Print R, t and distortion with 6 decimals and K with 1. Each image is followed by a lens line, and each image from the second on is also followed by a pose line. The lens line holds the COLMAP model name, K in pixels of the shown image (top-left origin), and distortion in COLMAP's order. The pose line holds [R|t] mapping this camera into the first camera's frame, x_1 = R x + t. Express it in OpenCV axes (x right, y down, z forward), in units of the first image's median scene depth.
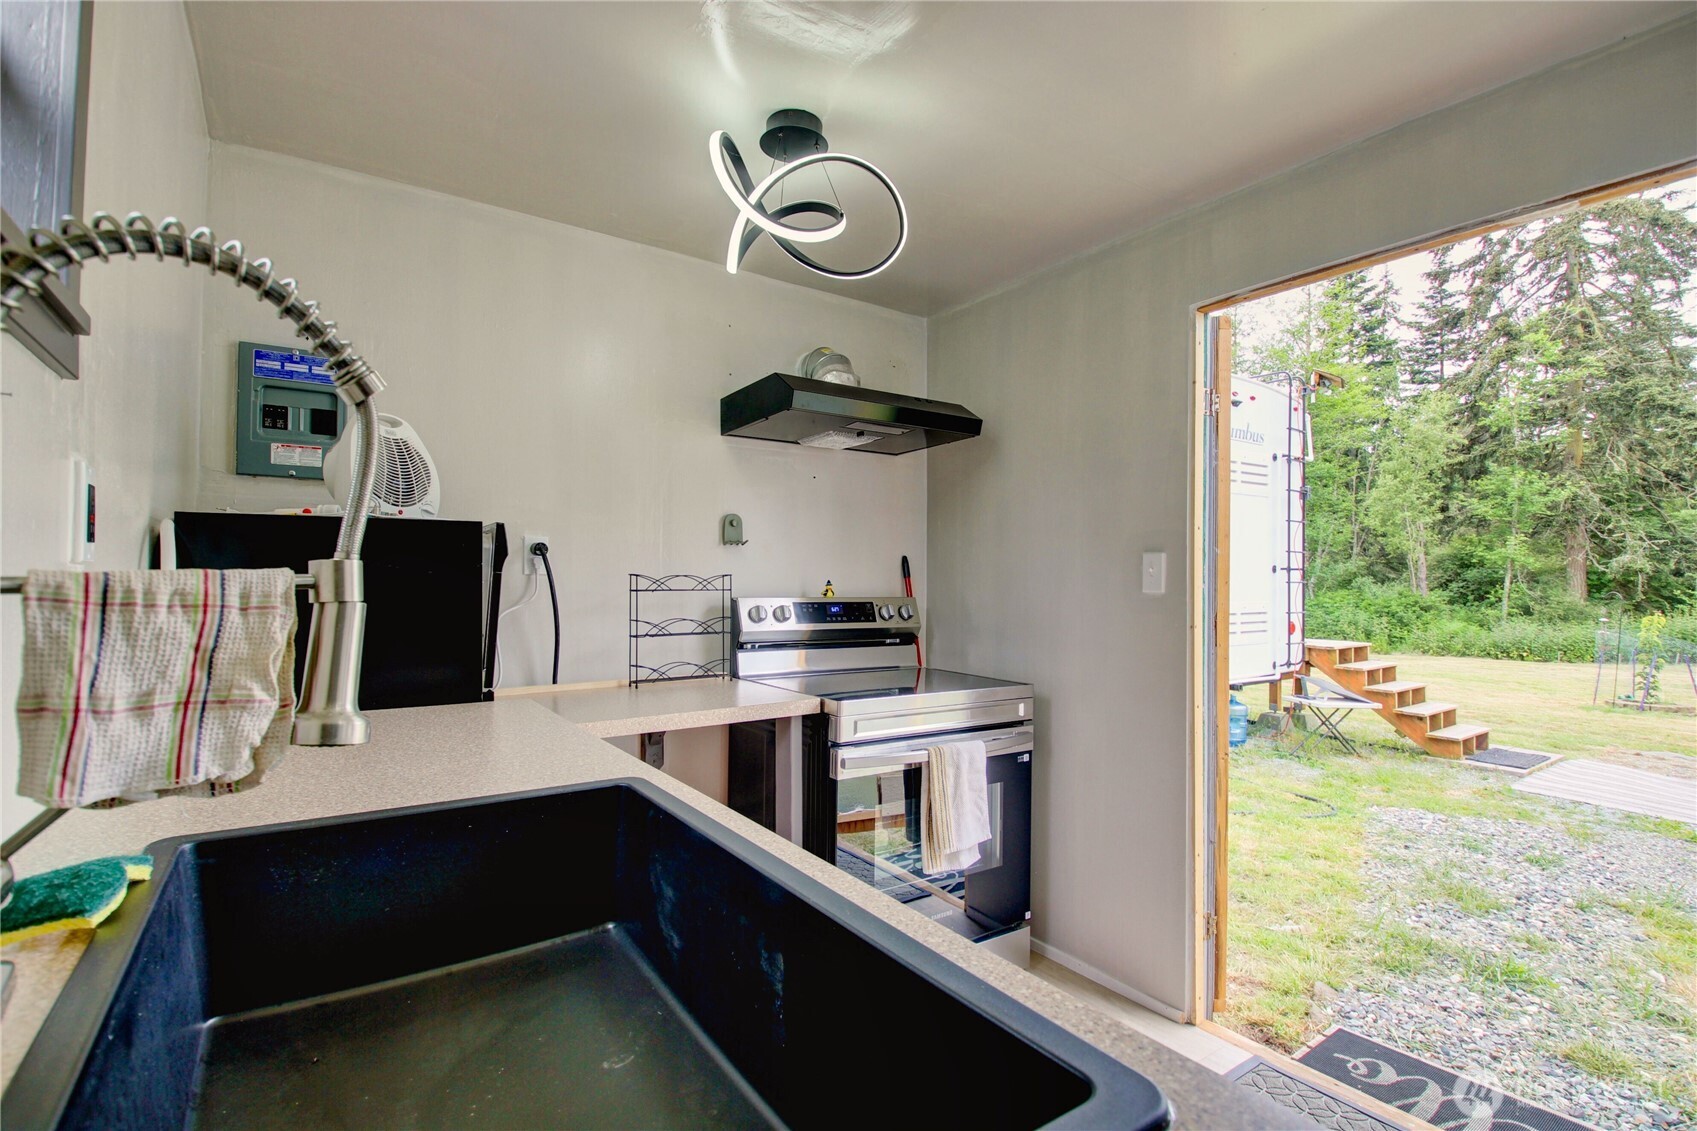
lens RADIAL K [[792.5, 0, 844.9], [0, 792.5, 574.5], [0, 0, 1]] dist [0.001599, -0.028347]
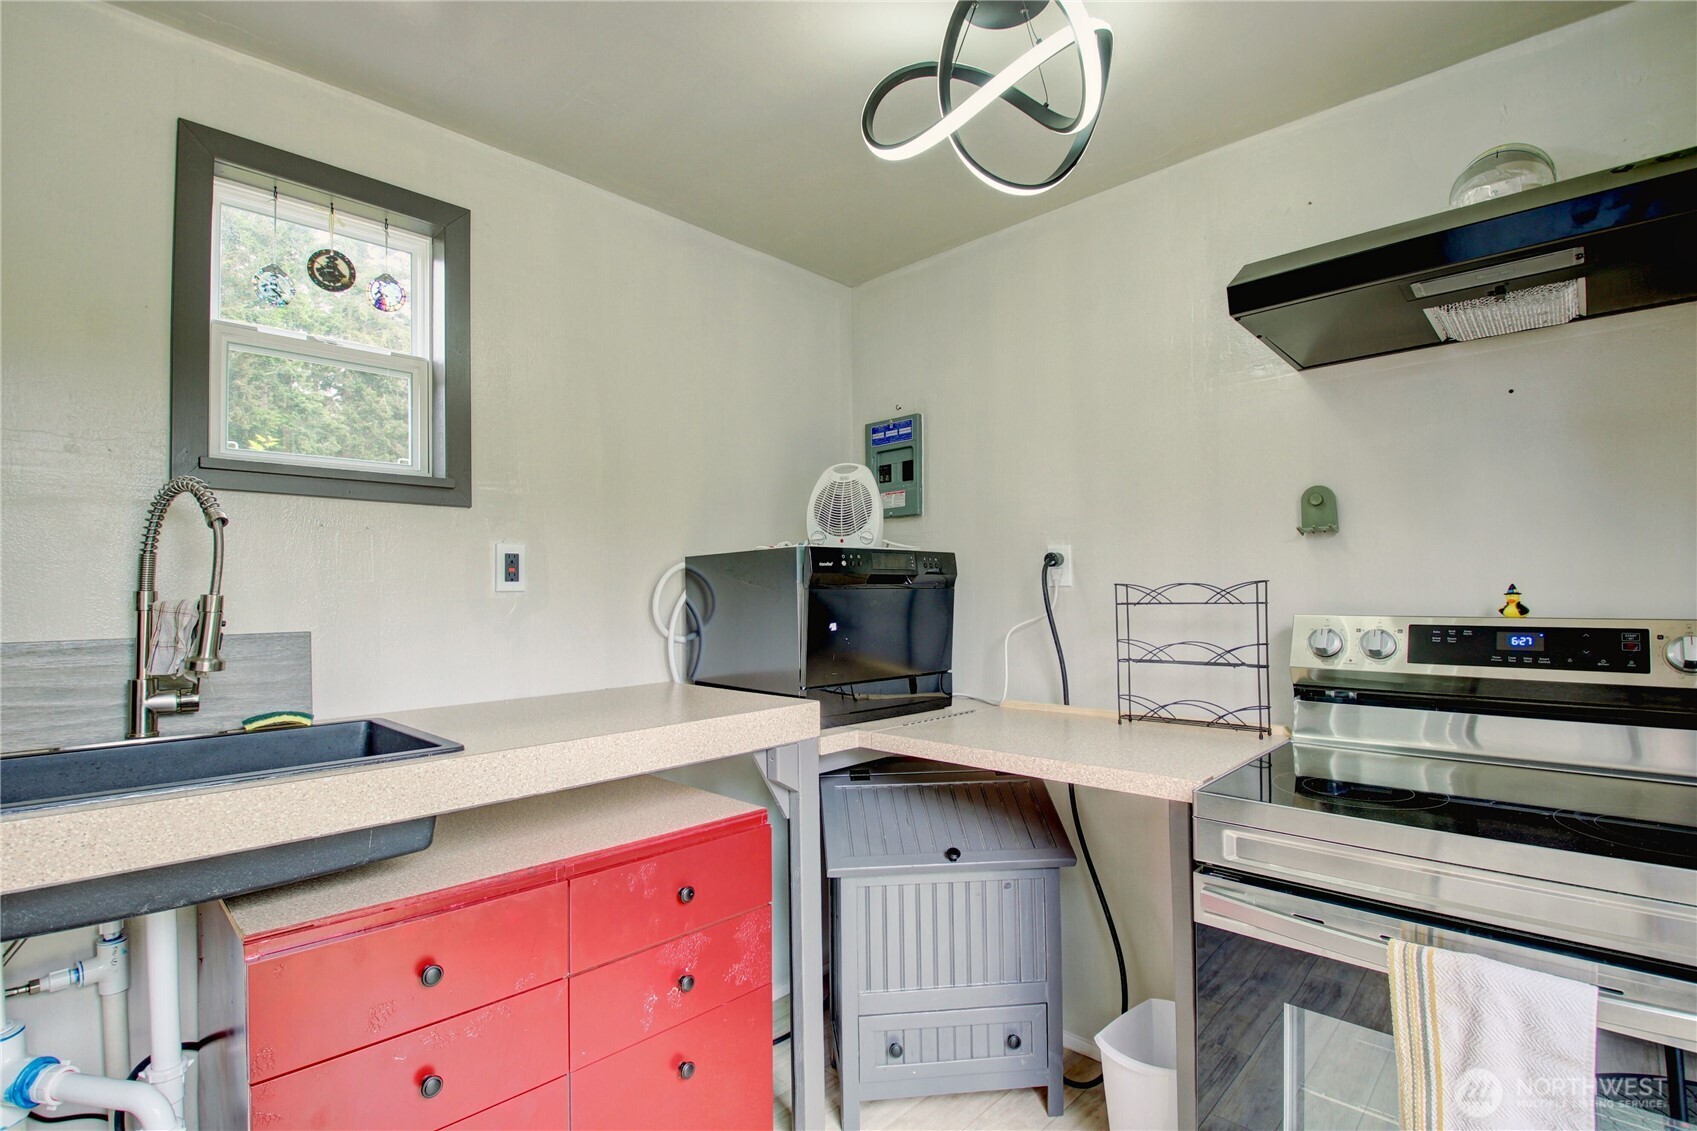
lens RADIAL K [[792.5, 0, 844.9], [0, 792.5, 574.5], [0, 0, 1]] dist [0.001599, -0.028347]
pose [[0.176066, -0.032602, -0.983838, 0.481896], [0.018912, 0.999379, -0.029733, 0.008749], [0.984197, -0.013371, 0.176574, 0.566397]]
